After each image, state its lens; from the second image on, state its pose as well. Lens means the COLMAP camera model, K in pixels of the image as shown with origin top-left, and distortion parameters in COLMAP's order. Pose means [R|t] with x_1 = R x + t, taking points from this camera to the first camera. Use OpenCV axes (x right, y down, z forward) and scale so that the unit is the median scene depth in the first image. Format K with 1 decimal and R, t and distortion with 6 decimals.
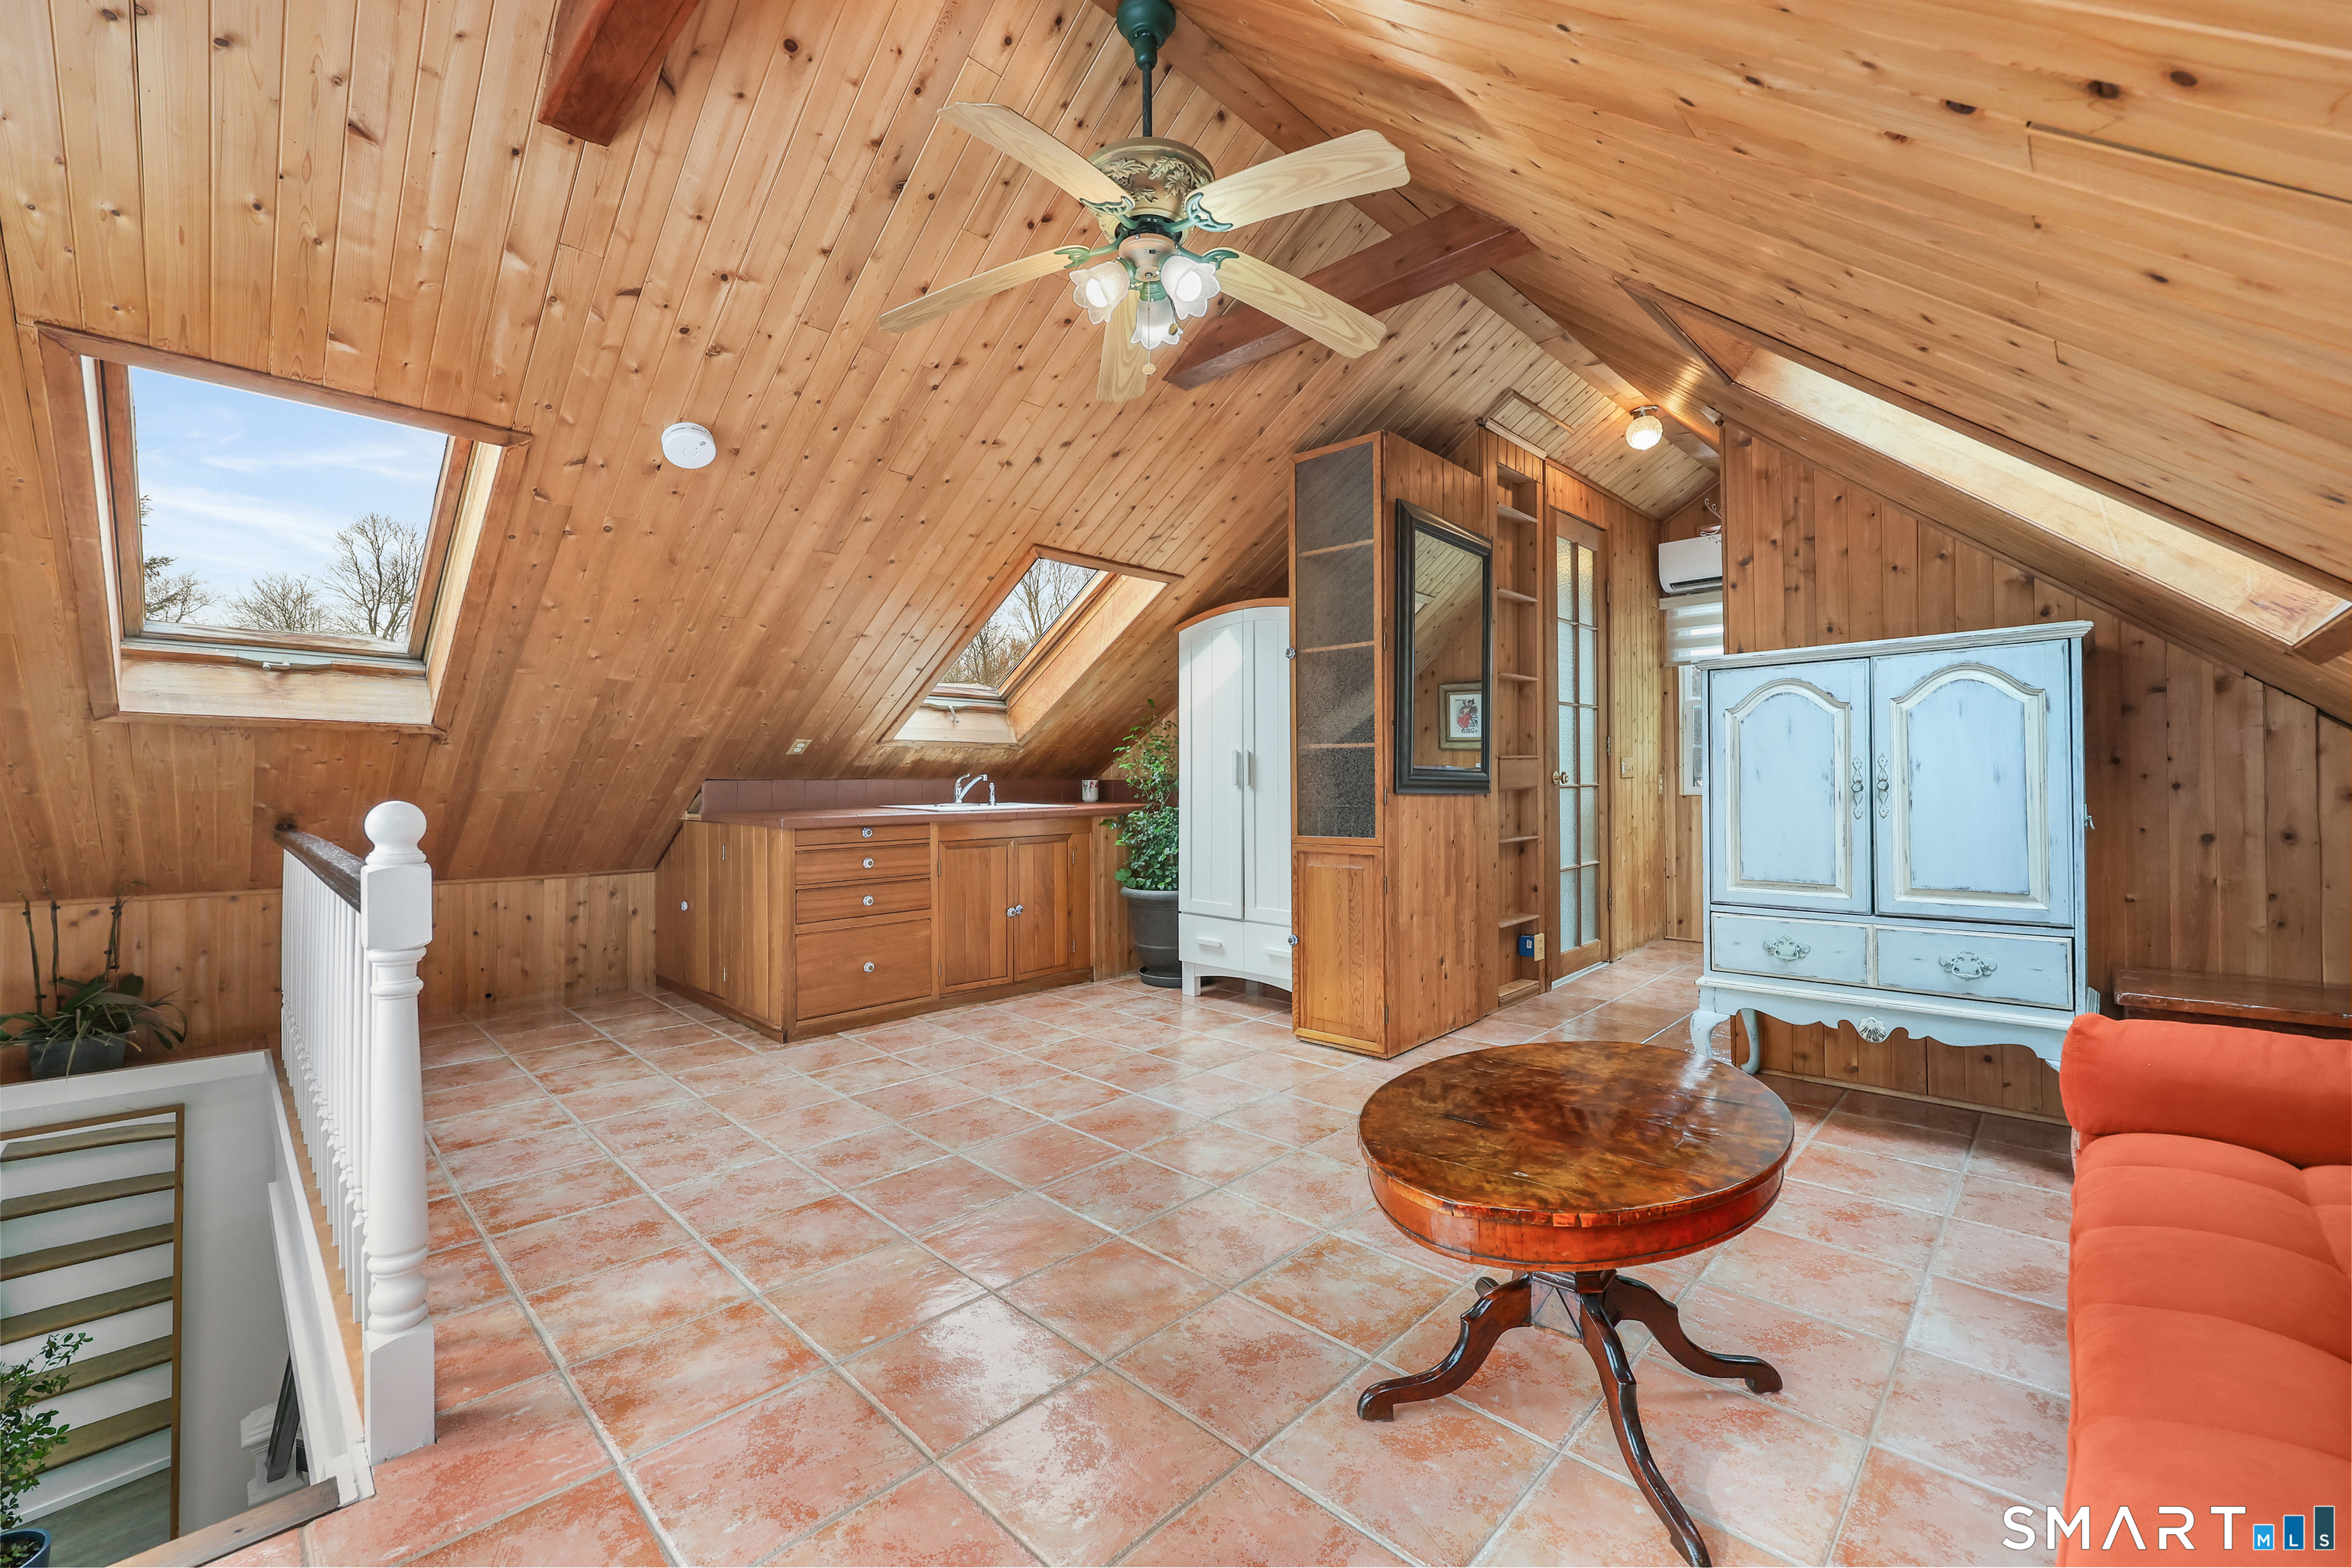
lens RADIAL K [[942.1, 0, 1185.3], [0, 942.1, 782.2], [0, 0, 1]] dist [0.001419, 0.000211]
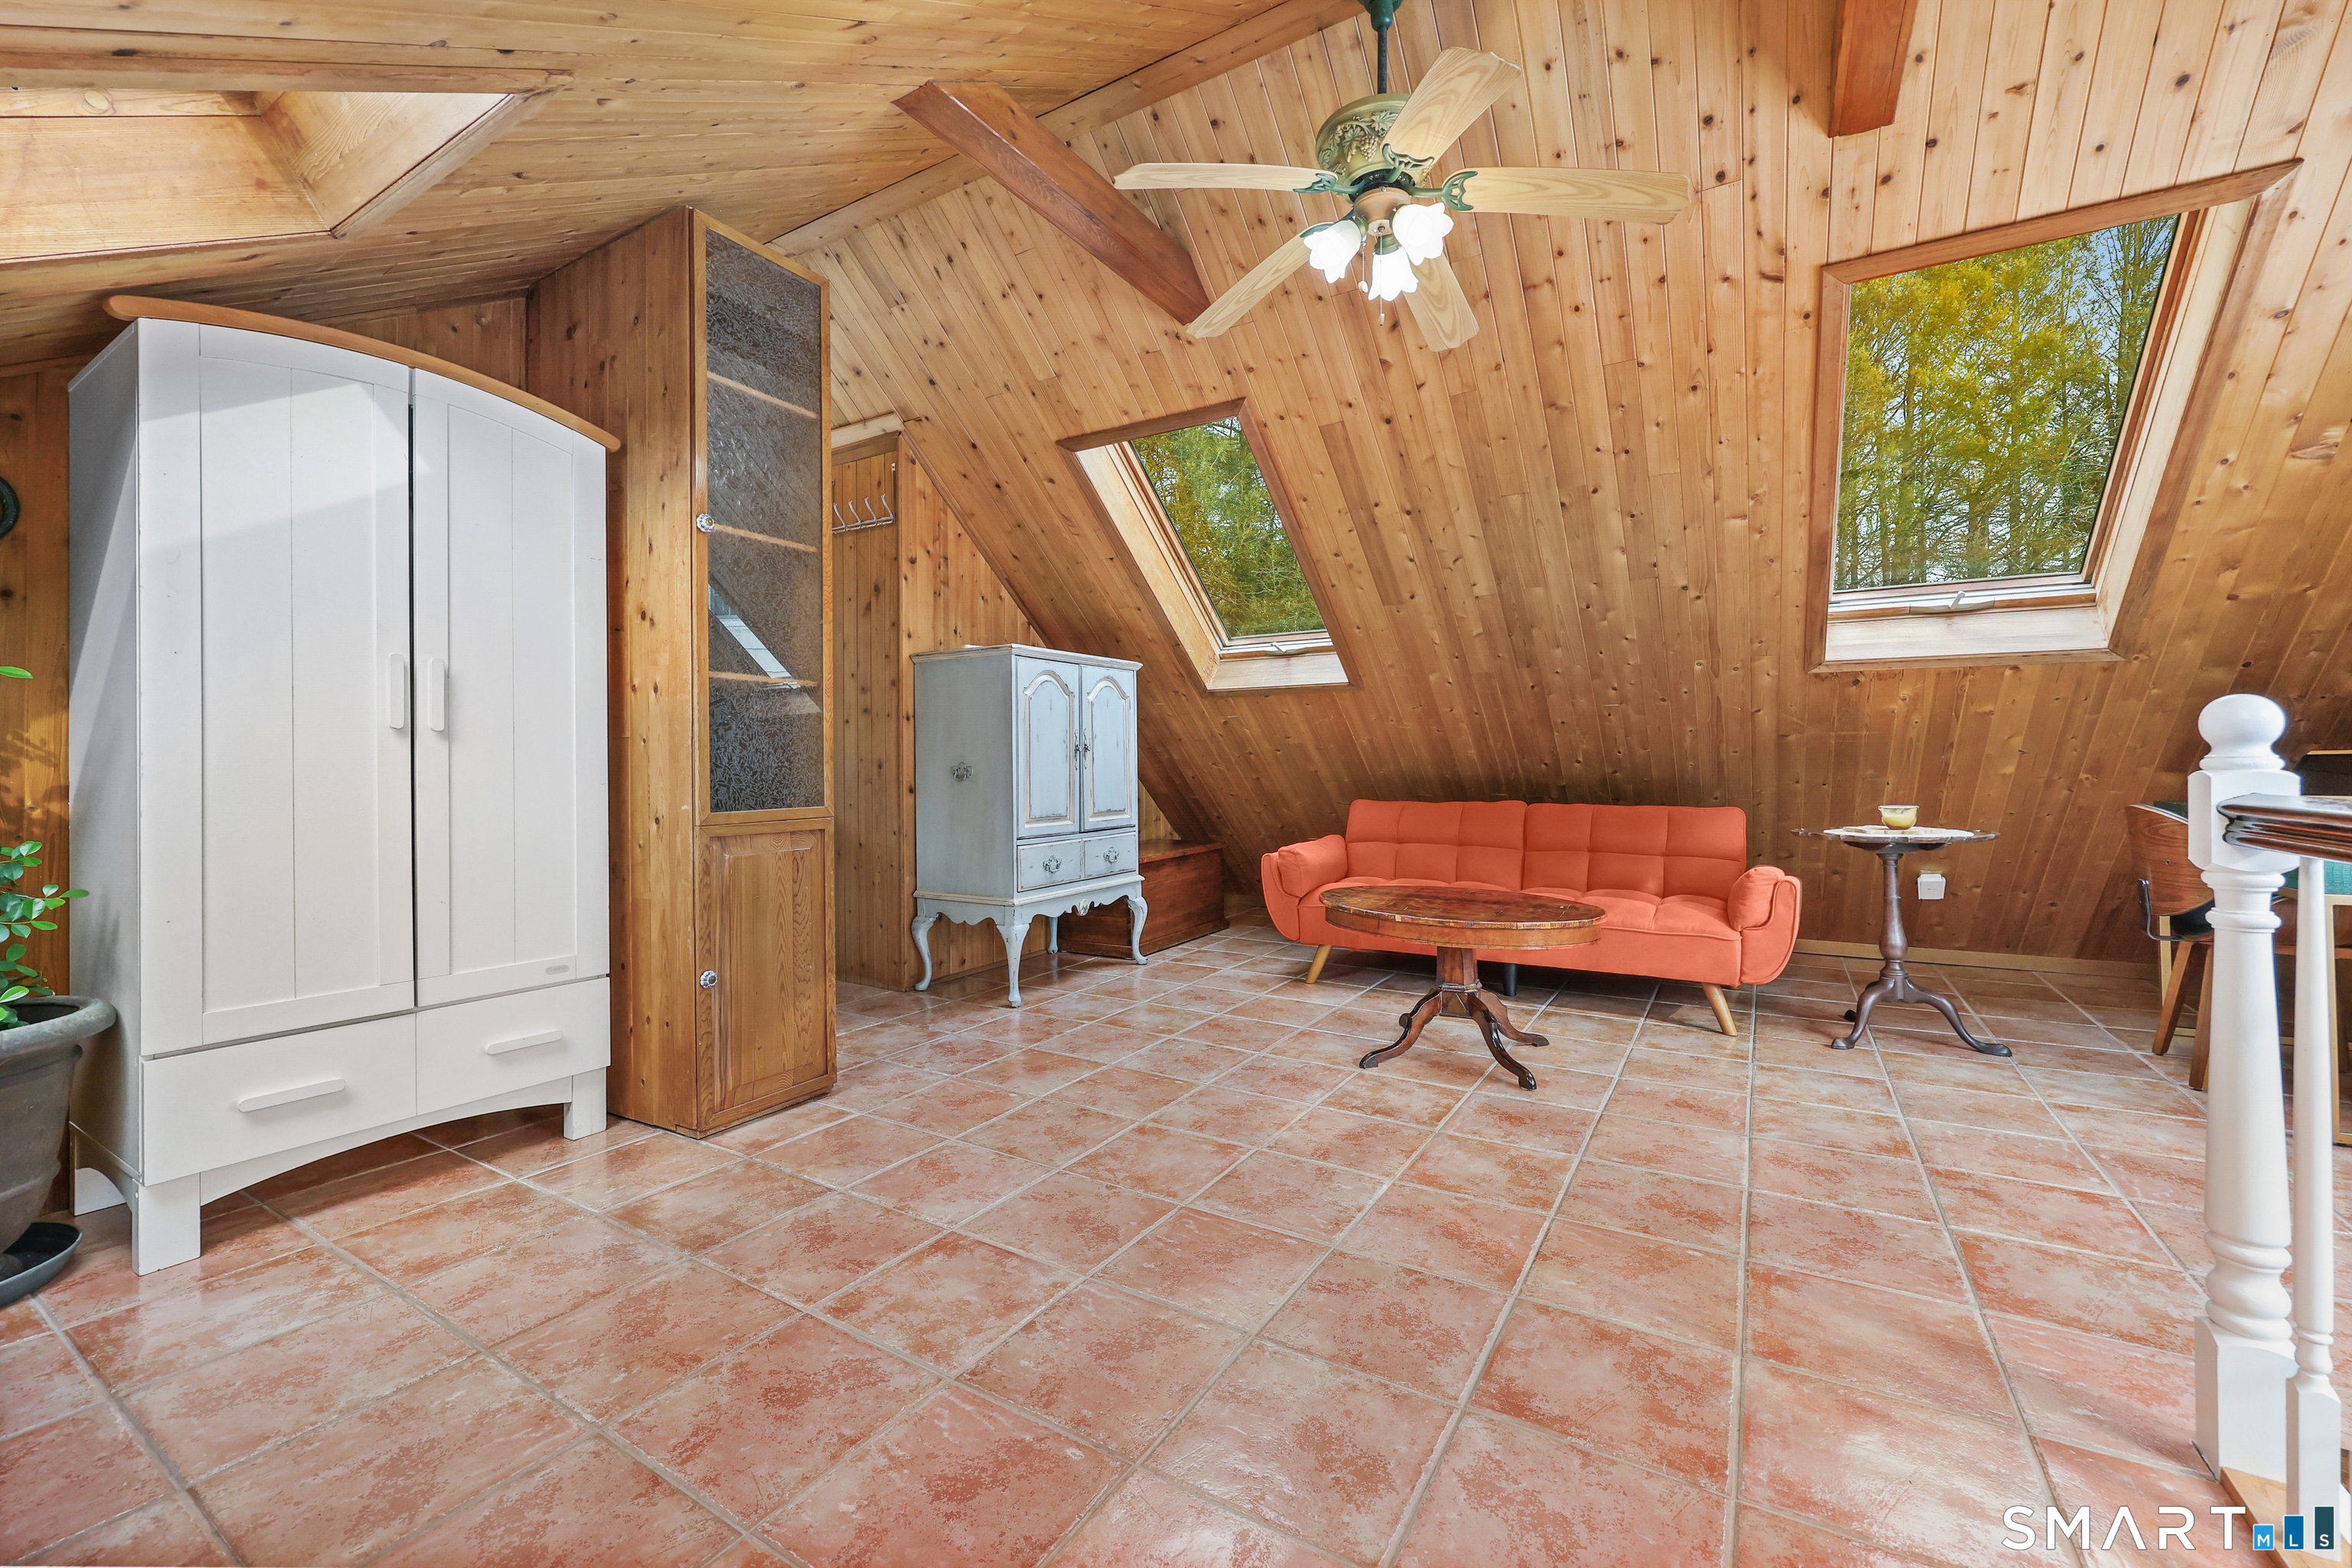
lens RADIAL K [[949.3, 0, 1180.6], [0, 949.3, 769.3], [0, 0, 1]] dist [0.000315, 0.000170]
pose [[-0.217340, 0.006260, 0.976076, -0.560668], [0.006420, 0.999967, -0.004983, 0.031958], [-0.976075, 0.005183, -0.217373, 0.809803]]
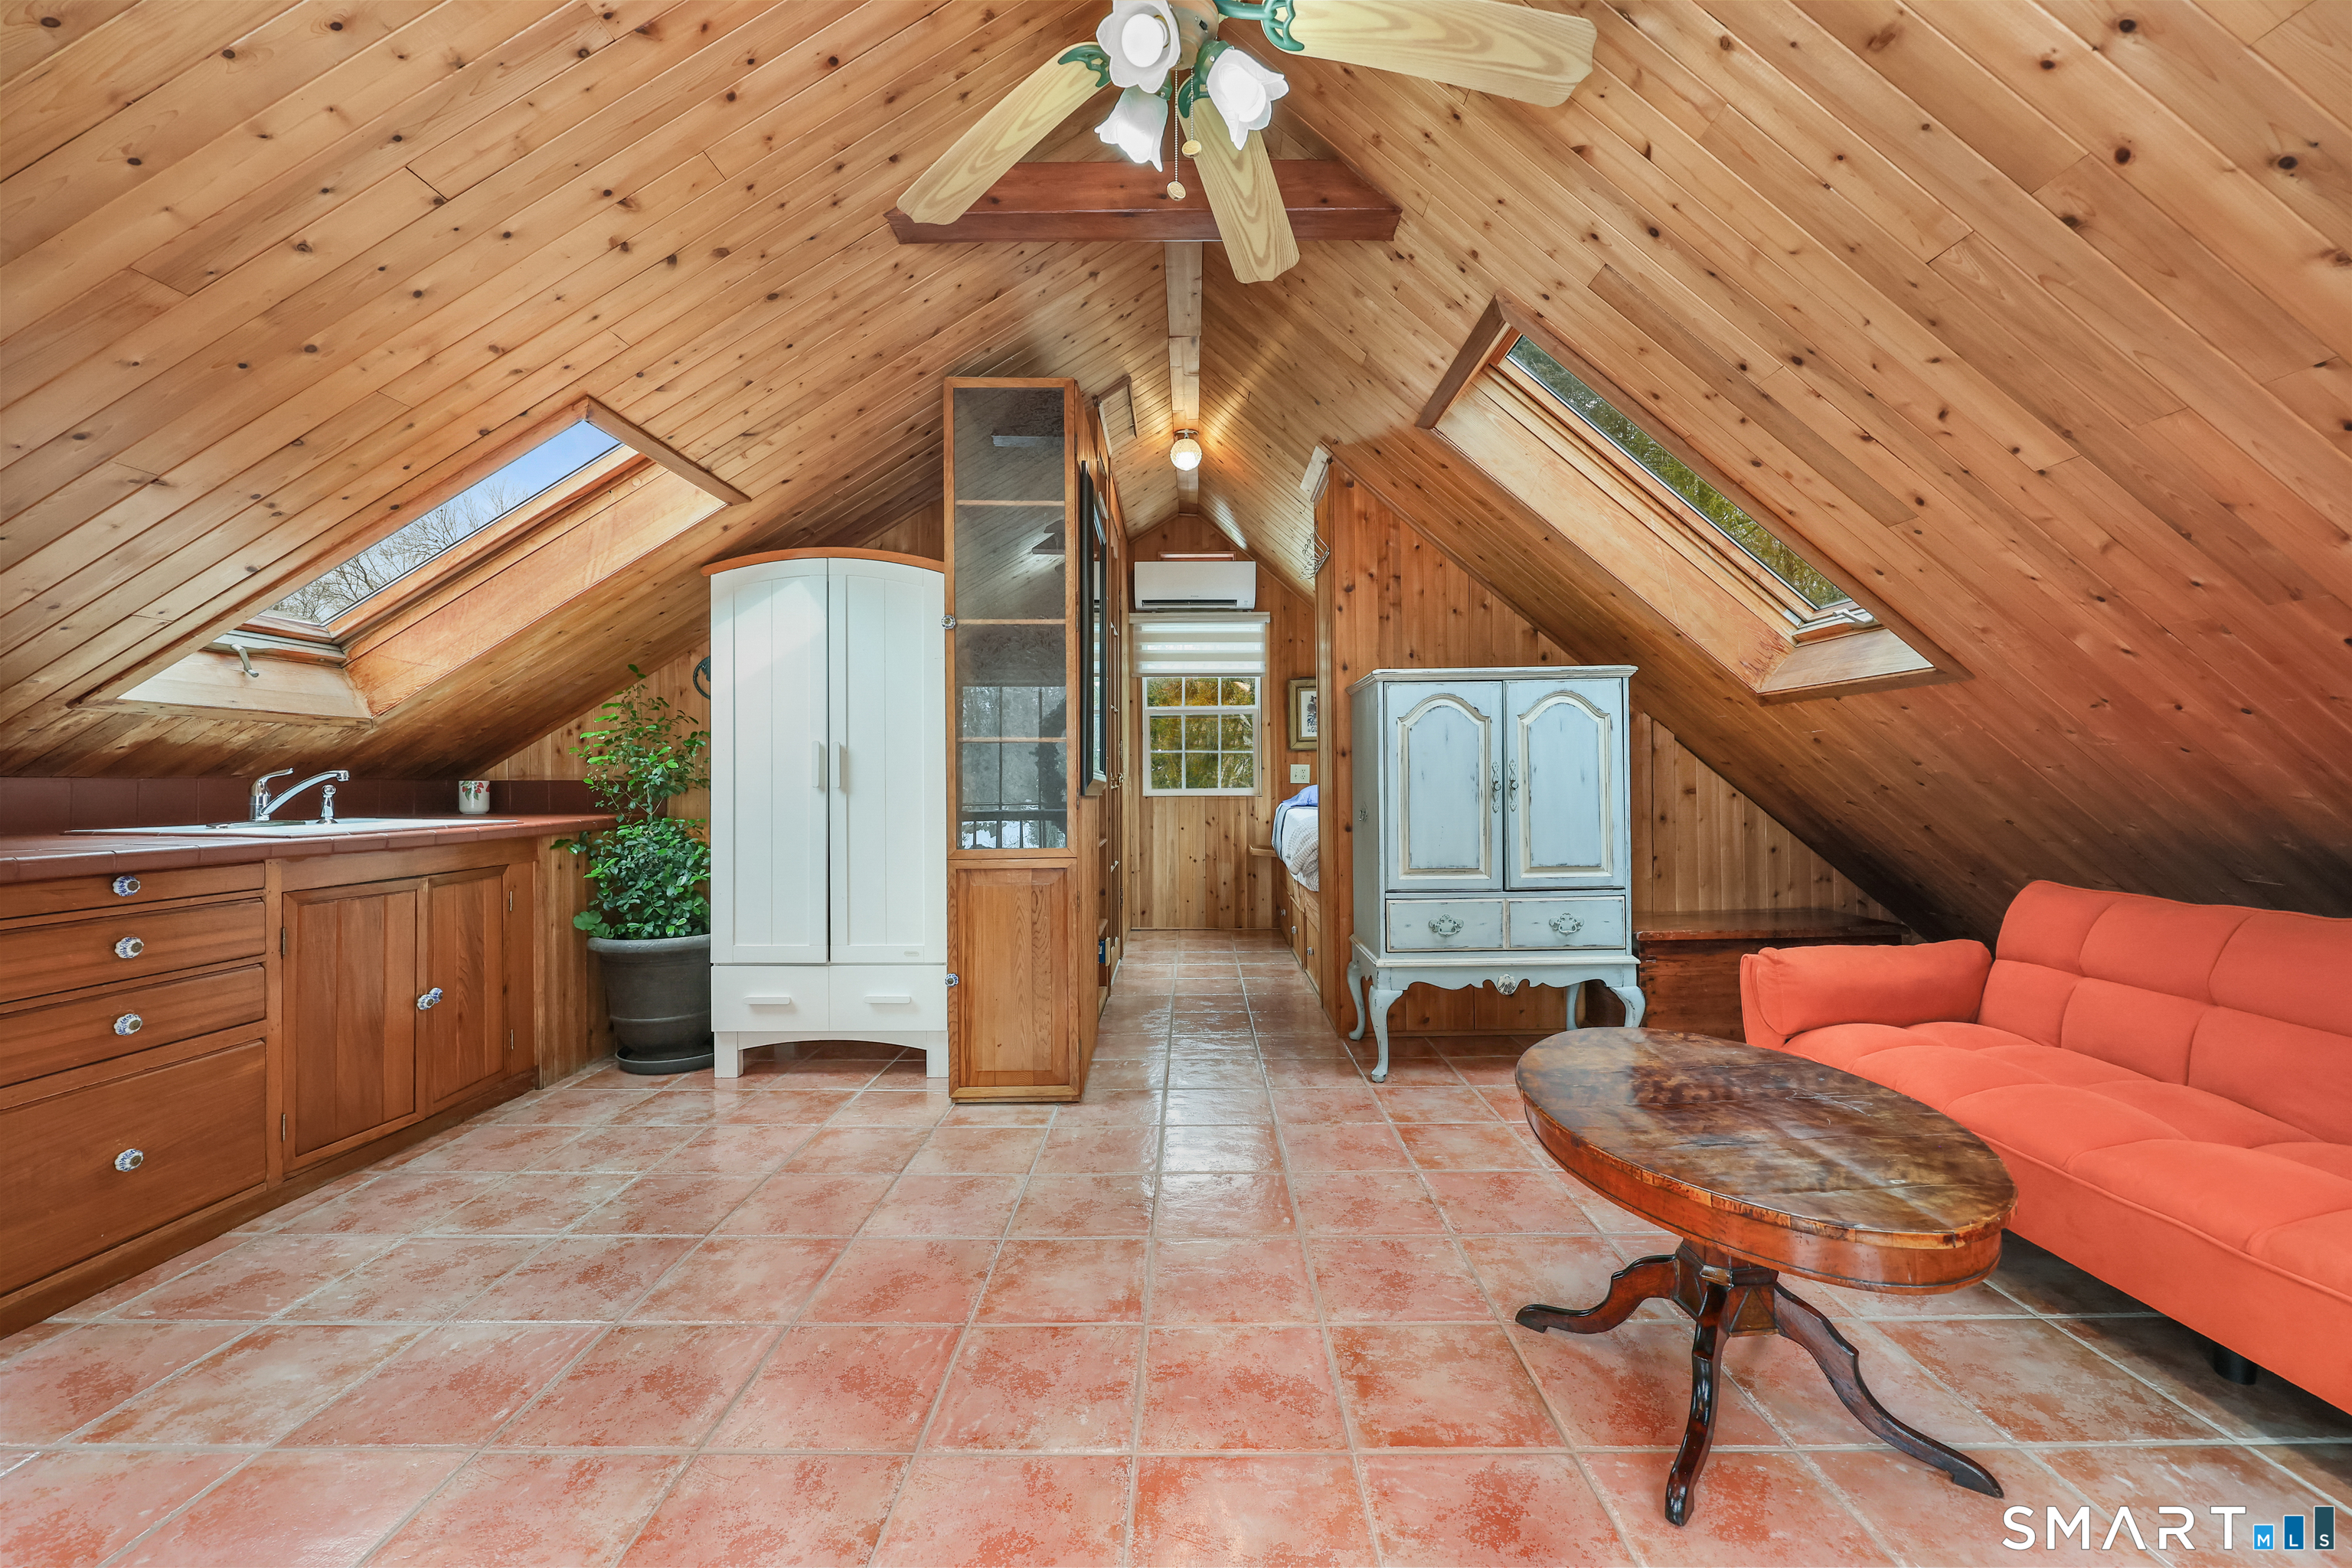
lens RADIAL K [[942.1, 0, 1185.3], [0, 942.1, 782.2], [0, 0, 1]] dist [0.001419, 0.000211]
pose [[0.723730, 0.001261, 0.690082, -0.288286], [0.001192, 0.999995, -0.003078, 0.001935], [-0.690082, 0.003050, 0.723724, 0.274530]]
